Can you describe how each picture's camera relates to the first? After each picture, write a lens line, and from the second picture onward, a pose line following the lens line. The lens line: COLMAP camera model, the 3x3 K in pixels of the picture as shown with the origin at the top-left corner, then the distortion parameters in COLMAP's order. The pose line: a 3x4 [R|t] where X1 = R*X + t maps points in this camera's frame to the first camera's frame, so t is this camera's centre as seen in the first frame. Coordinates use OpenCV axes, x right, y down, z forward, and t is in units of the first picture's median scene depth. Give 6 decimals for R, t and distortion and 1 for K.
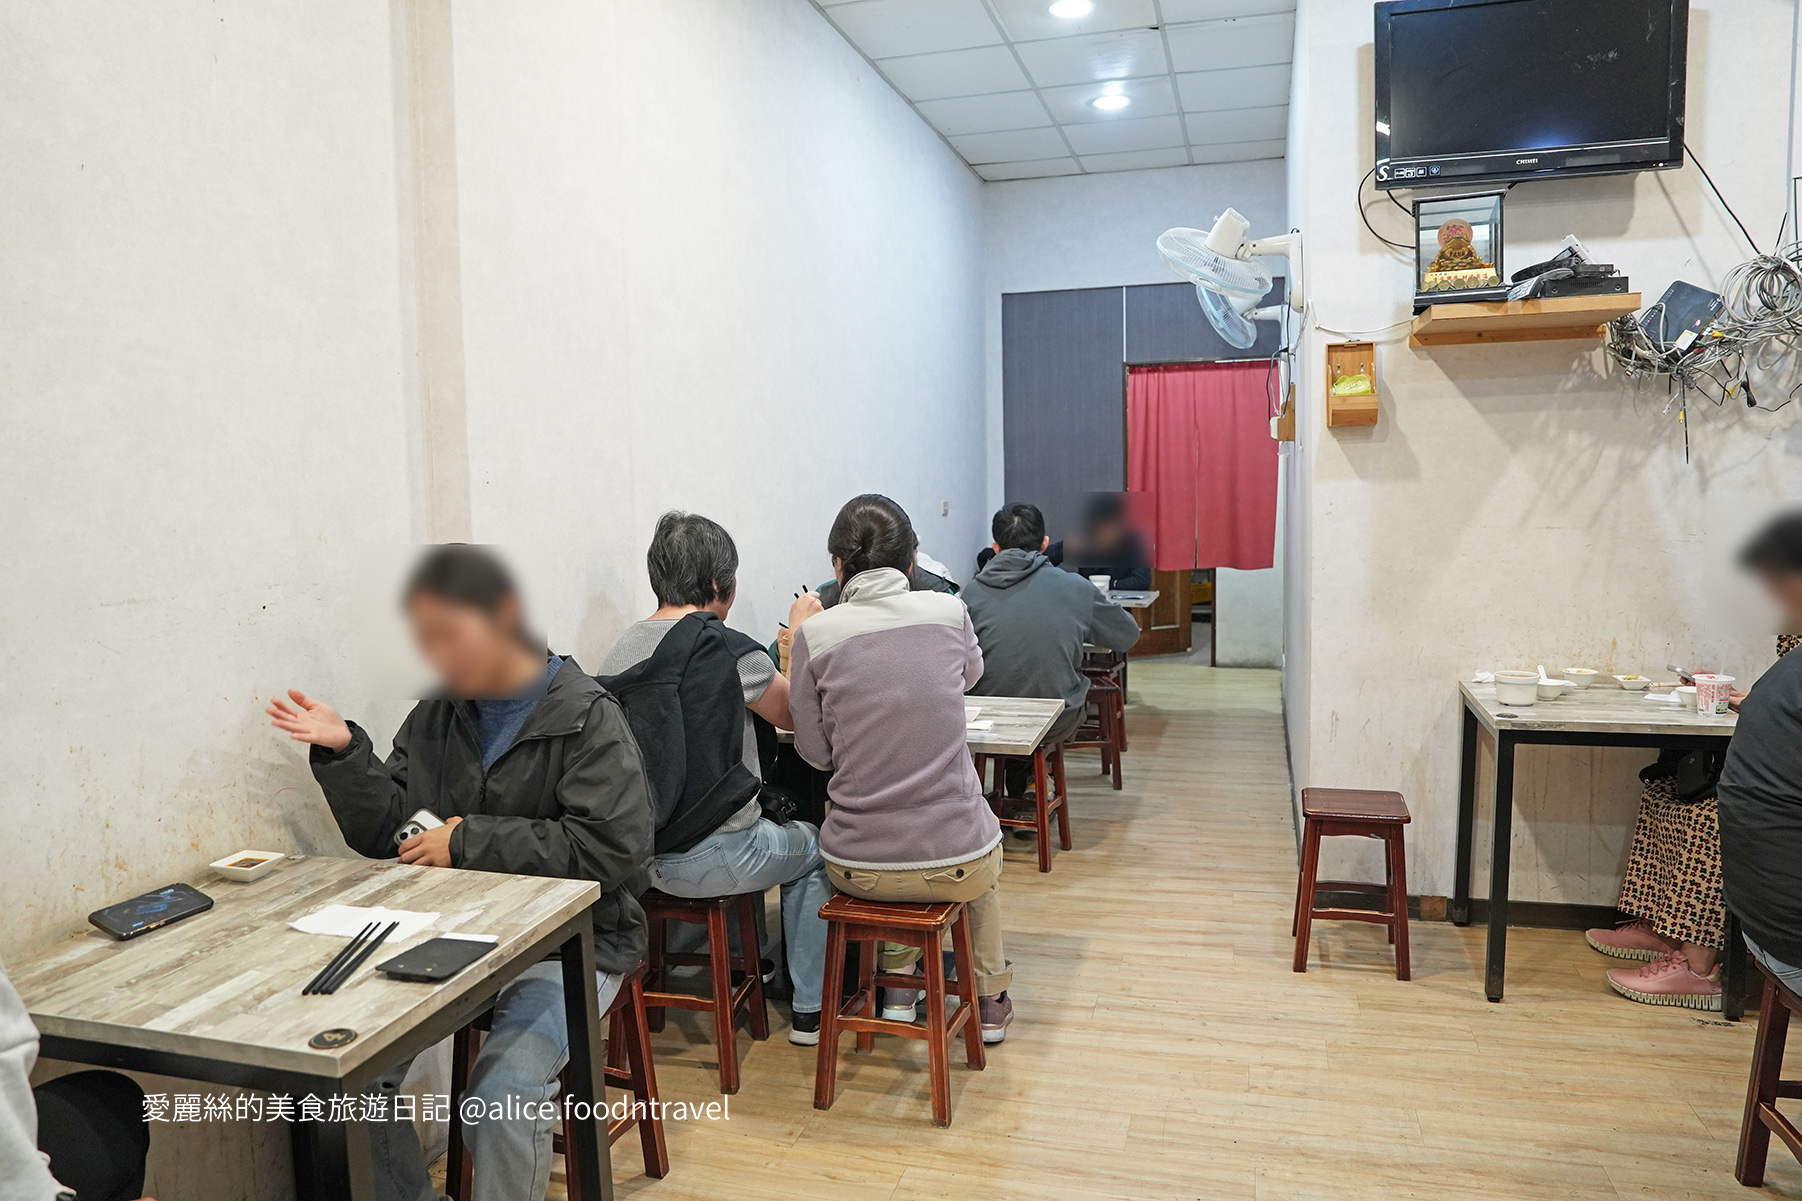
lens RADIAL K [[1221.5, 0, 901.0], [0, 1221.5, 600.5], [0, 0, 1]] dist [-0.111616, 0.082320]
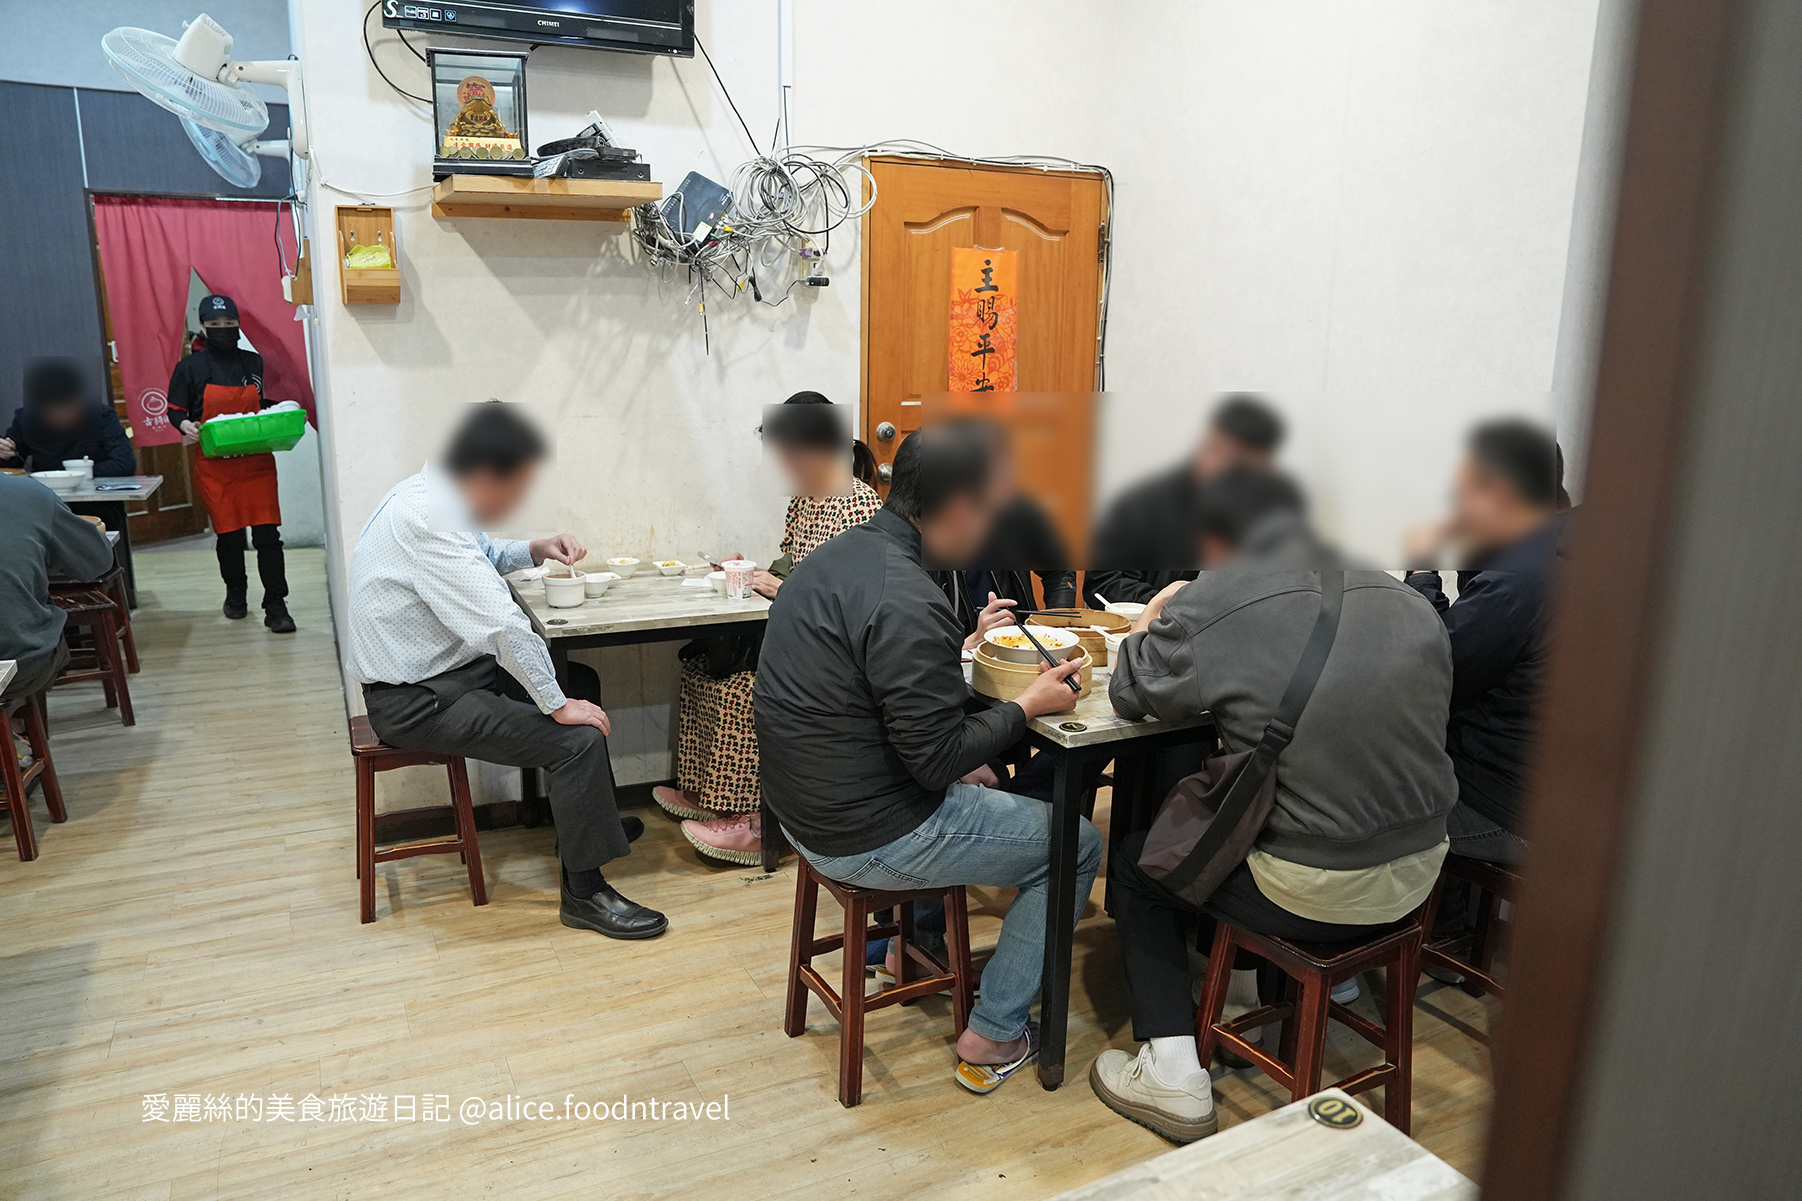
lens RADIAL K [[1221.5, 0, 901.0], [0, 1221.5, 600.5], [0, 0, 1]] dist [-0.111616, 0.082320]
pose [[0.732887, -0.117836, 0.670068, 0.052576], [0.027801, 0.989251, 0.143559, -0.048024], [-0.679782, -0.086584, 0.728286, 0.090876]]
